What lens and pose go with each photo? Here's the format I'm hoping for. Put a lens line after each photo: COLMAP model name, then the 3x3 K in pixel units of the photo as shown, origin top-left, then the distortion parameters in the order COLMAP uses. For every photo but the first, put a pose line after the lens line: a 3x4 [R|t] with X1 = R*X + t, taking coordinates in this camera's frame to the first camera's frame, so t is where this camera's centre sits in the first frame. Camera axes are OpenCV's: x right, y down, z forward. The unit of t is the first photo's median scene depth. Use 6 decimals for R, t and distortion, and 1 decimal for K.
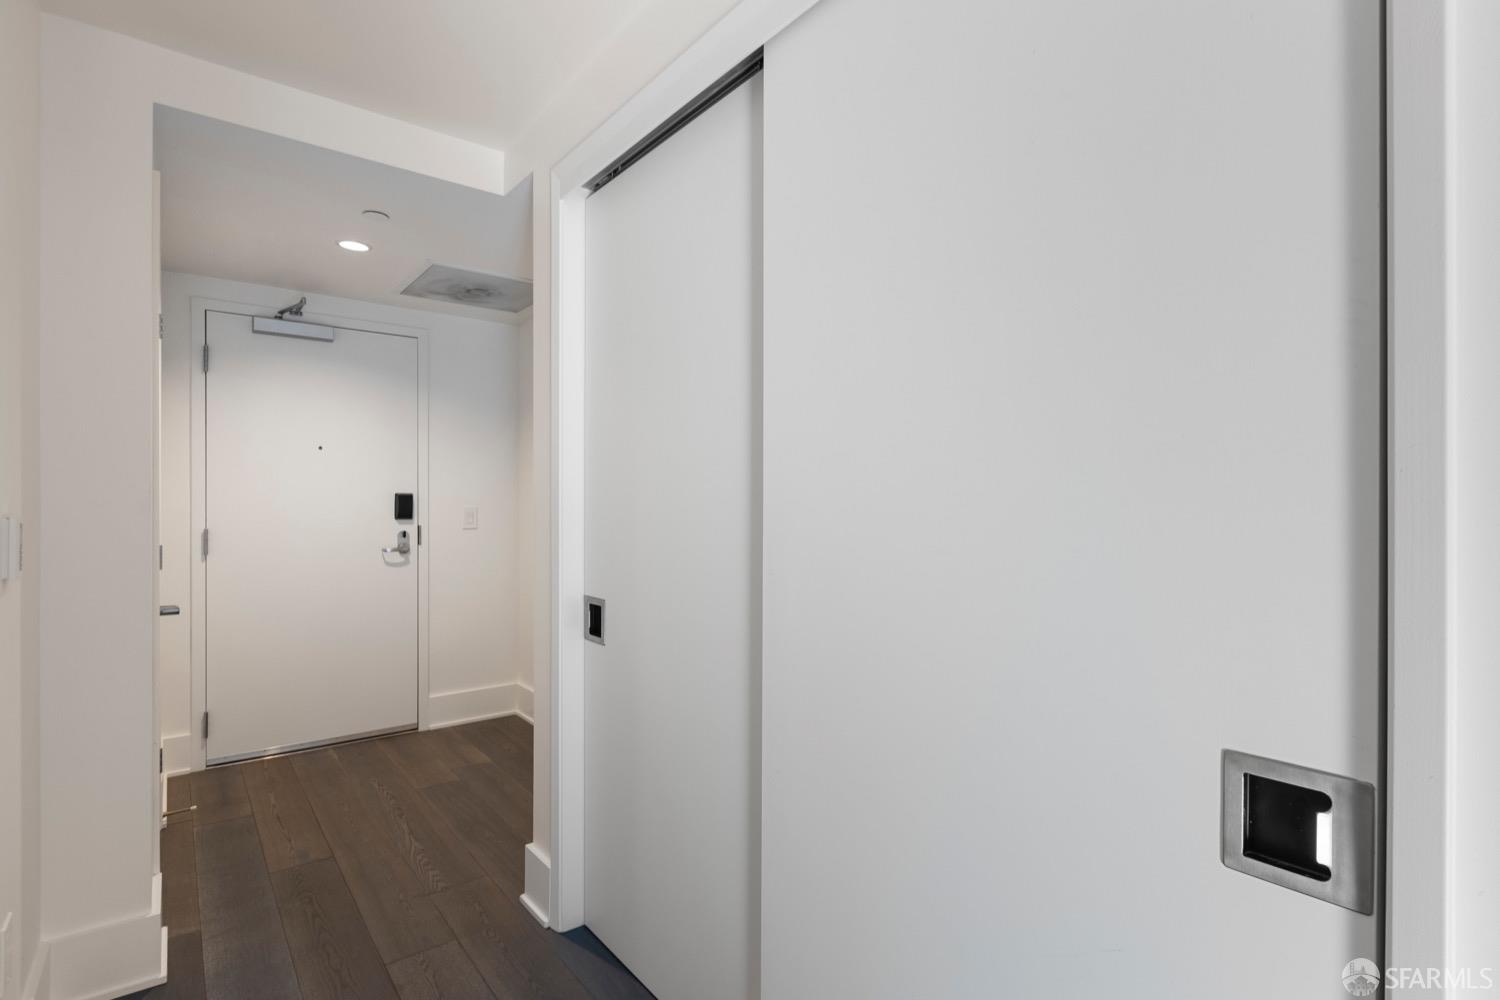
lens RADIAL K [[709.2, 0, 751.6], [0, 709.2, 511.3], [0, 0, 1]] dist [-0.007205, -0.001571]
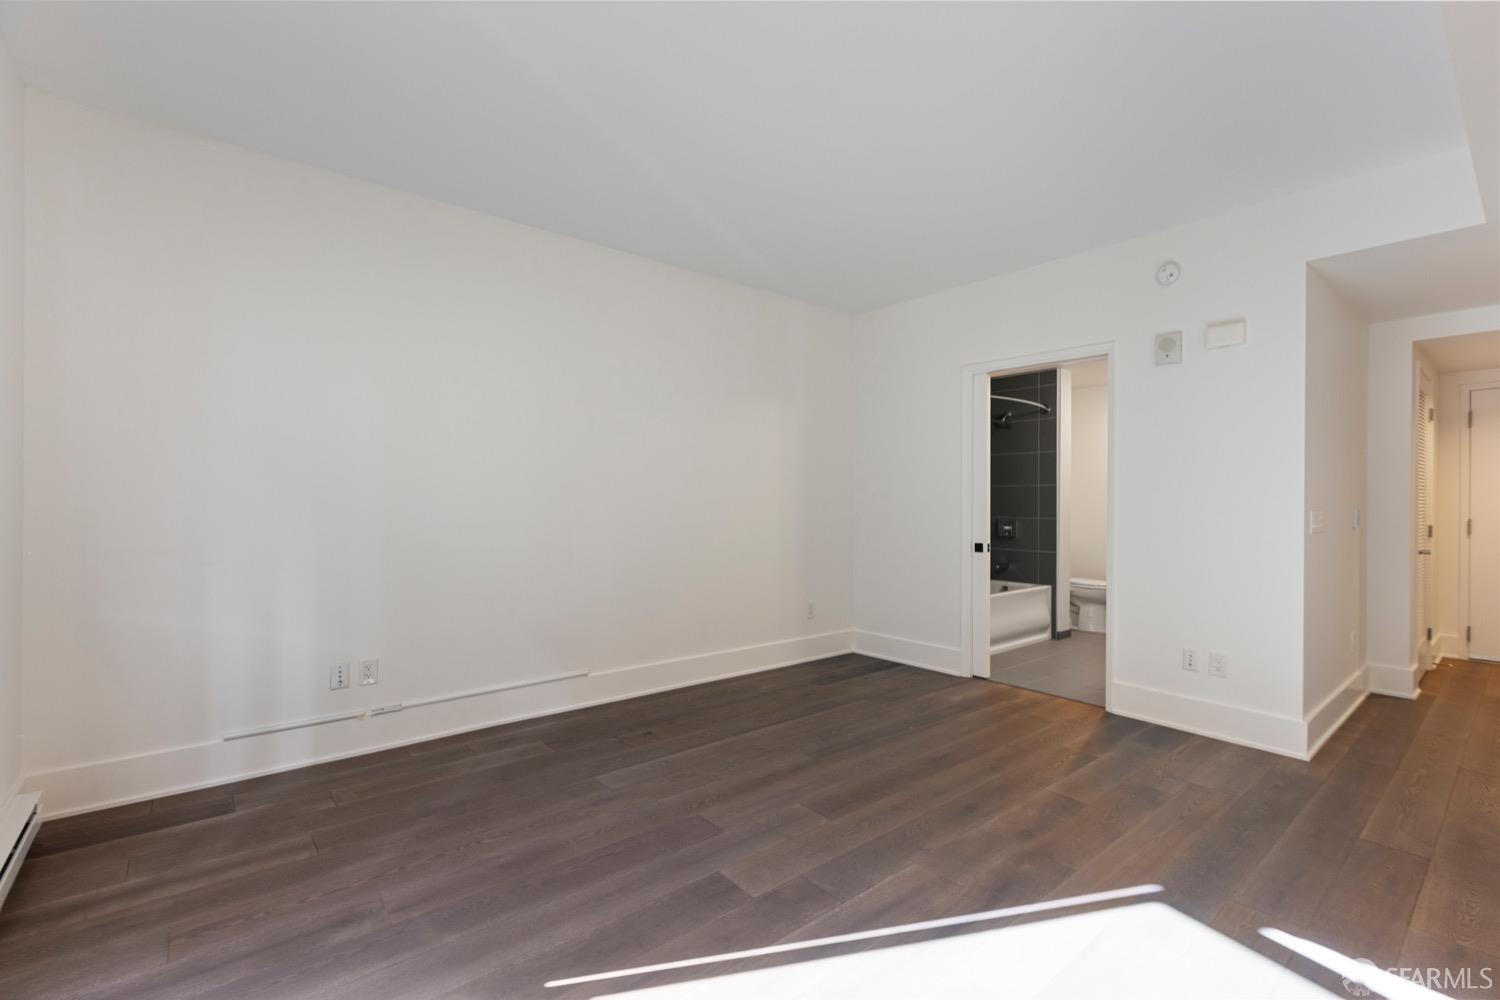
lens RADIAL K [[669.4, 0, 755.7], [0, 669.4, 501.3], [0, 0, 1]] dist [-0.000573, 0.000543]
pose [[0.014202, -0.001695, -0.999898, 1.119431], [-0.009793, 0.999950, -0.001834, 0.003266], [0.999851, 0.009818, 0.014185, -1.022650]]
